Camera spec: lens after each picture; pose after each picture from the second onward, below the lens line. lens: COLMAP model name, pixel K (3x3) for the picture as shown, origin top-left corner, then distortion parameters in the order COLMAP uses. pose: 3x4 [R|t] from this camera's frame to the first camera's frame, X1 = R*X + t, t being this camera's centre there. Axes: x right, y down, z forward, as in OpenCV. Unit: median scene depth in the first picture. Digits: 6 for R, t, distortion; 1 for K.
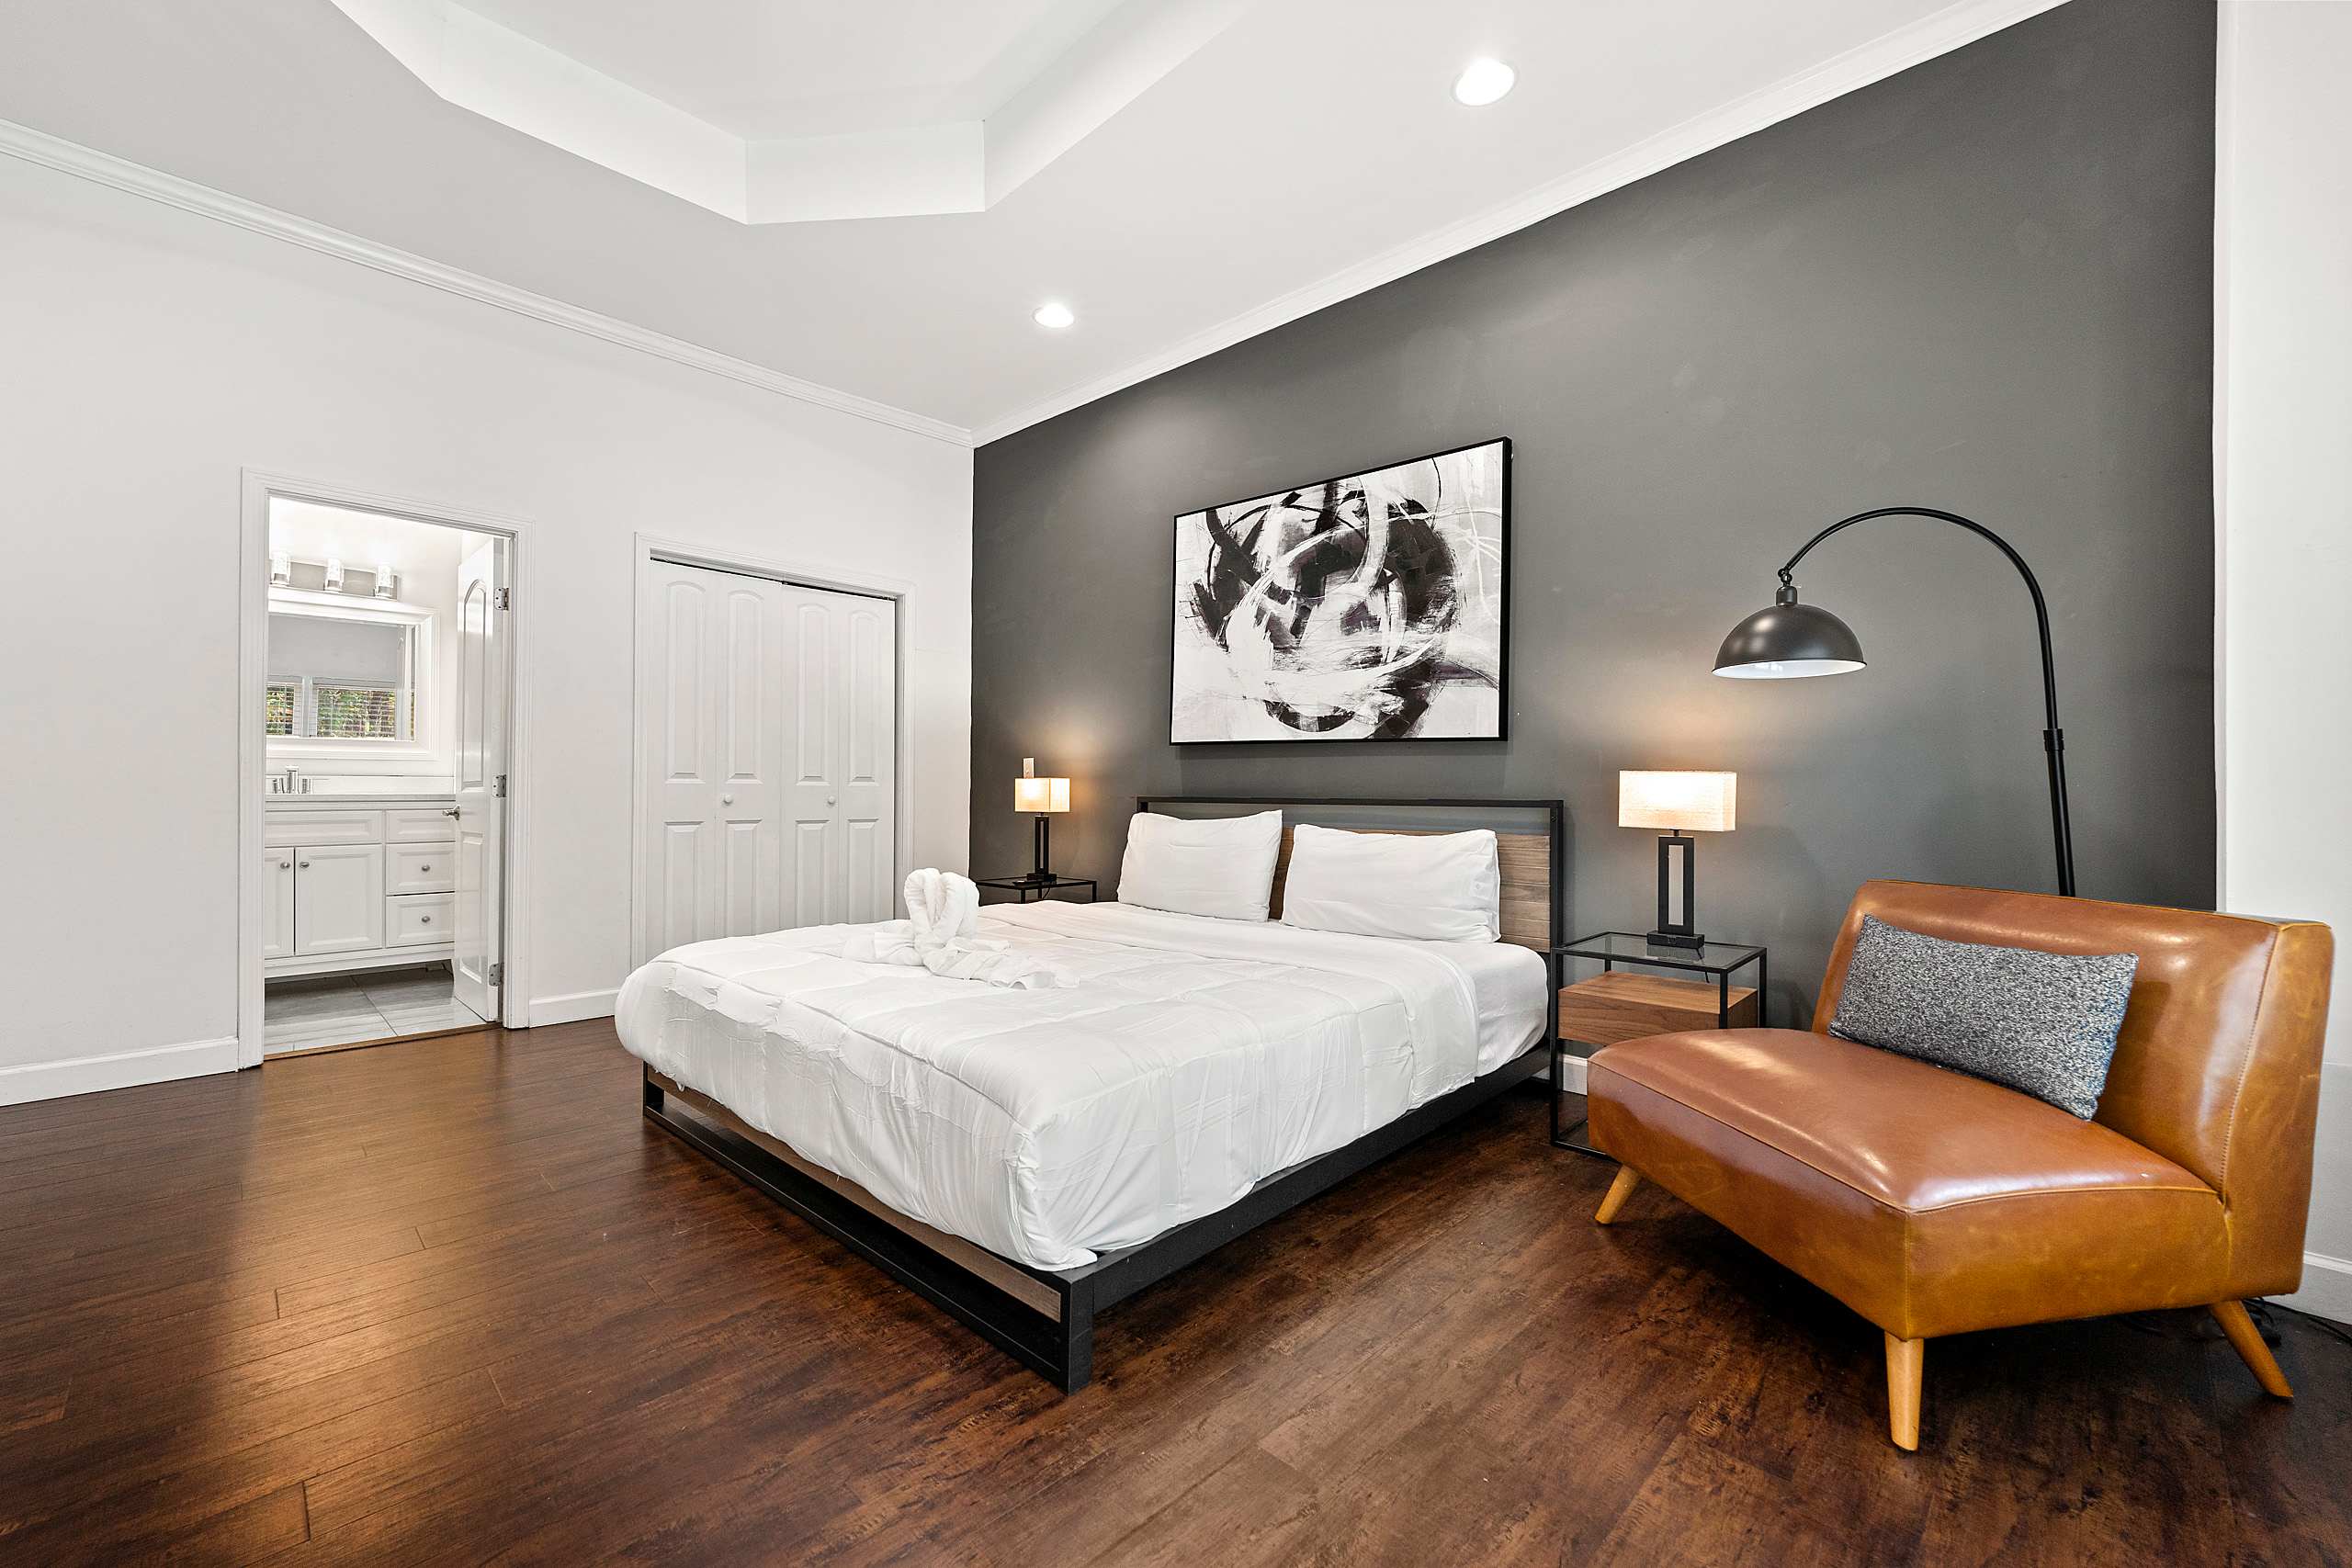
lens RADIAL K [[962.6, 0, 1188.1], [0, 962.6, 778.9], [0, 0, 1]] dist [0.000586, -0.000092]
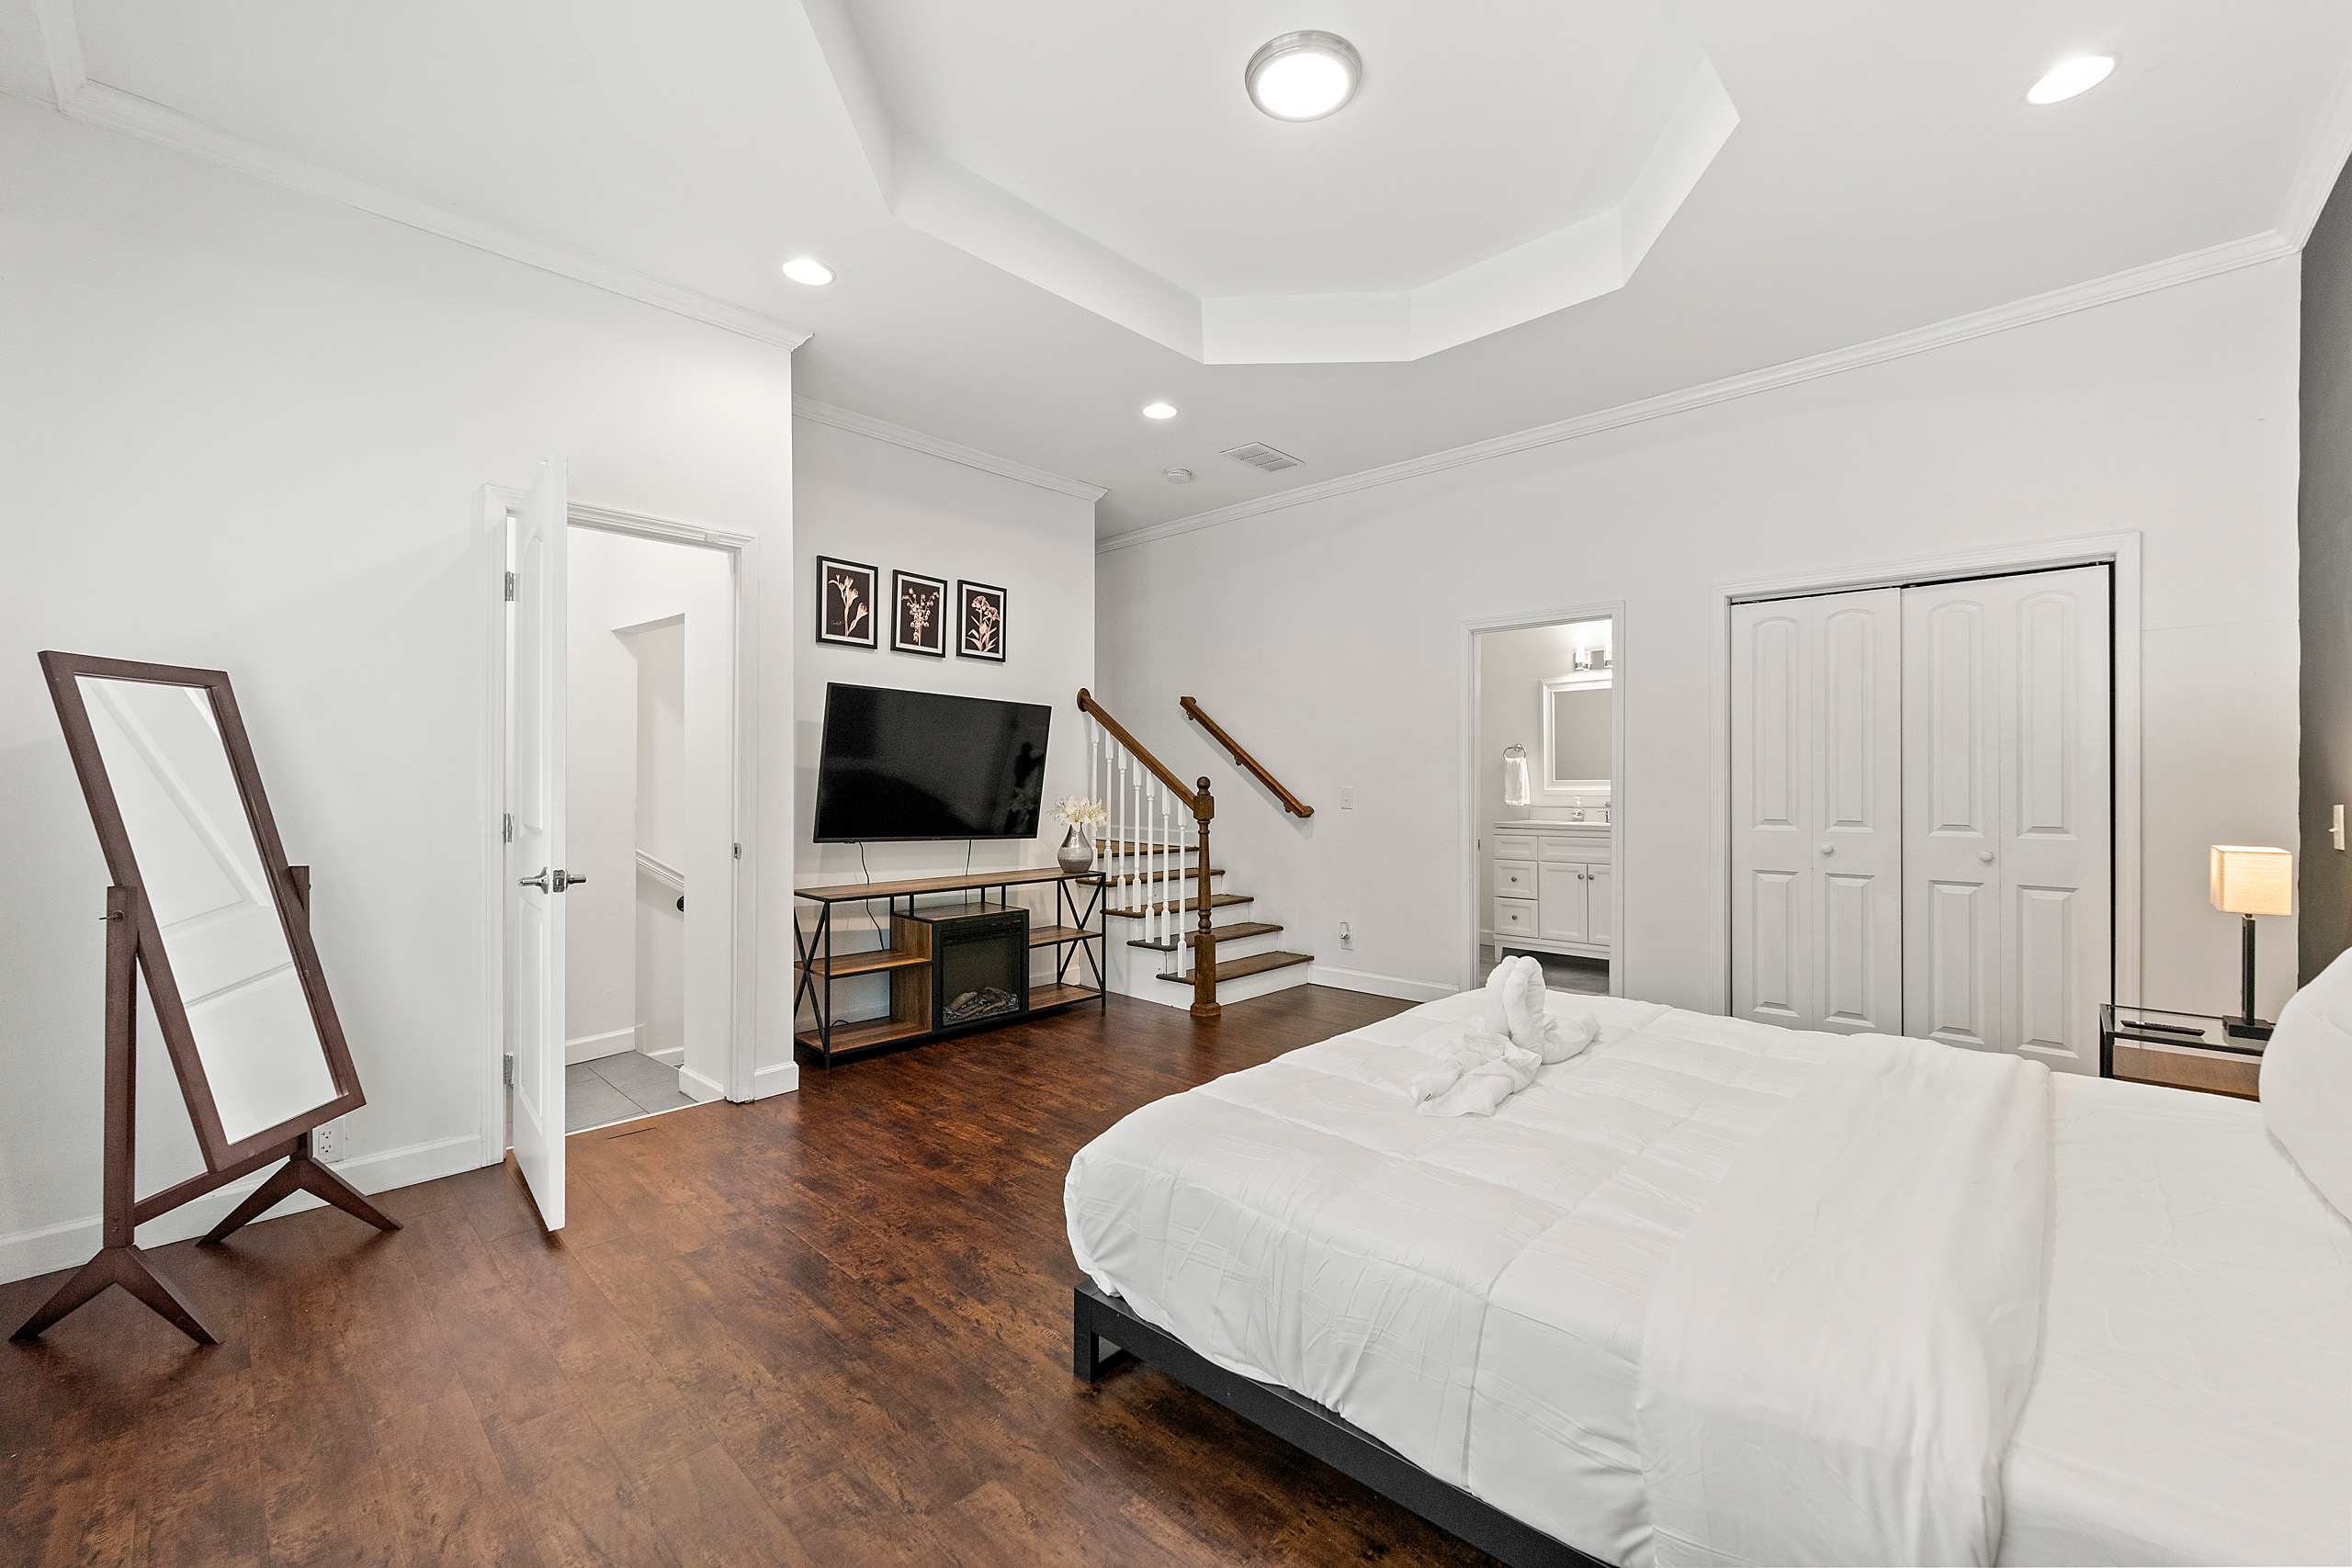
lens RADIAL K [[962.6, 0, 1188.1], [0, 962.6, 778.9], [0, 0, 1]] dist [0.000586, -0.000092]
pose [[0.000136, -0.003738, -0.999993, 0.884027], [0.017127, 0.999846, -0.003736, -0.108958], [0.999853, -0.017126, 0.000200, 0.888297]]
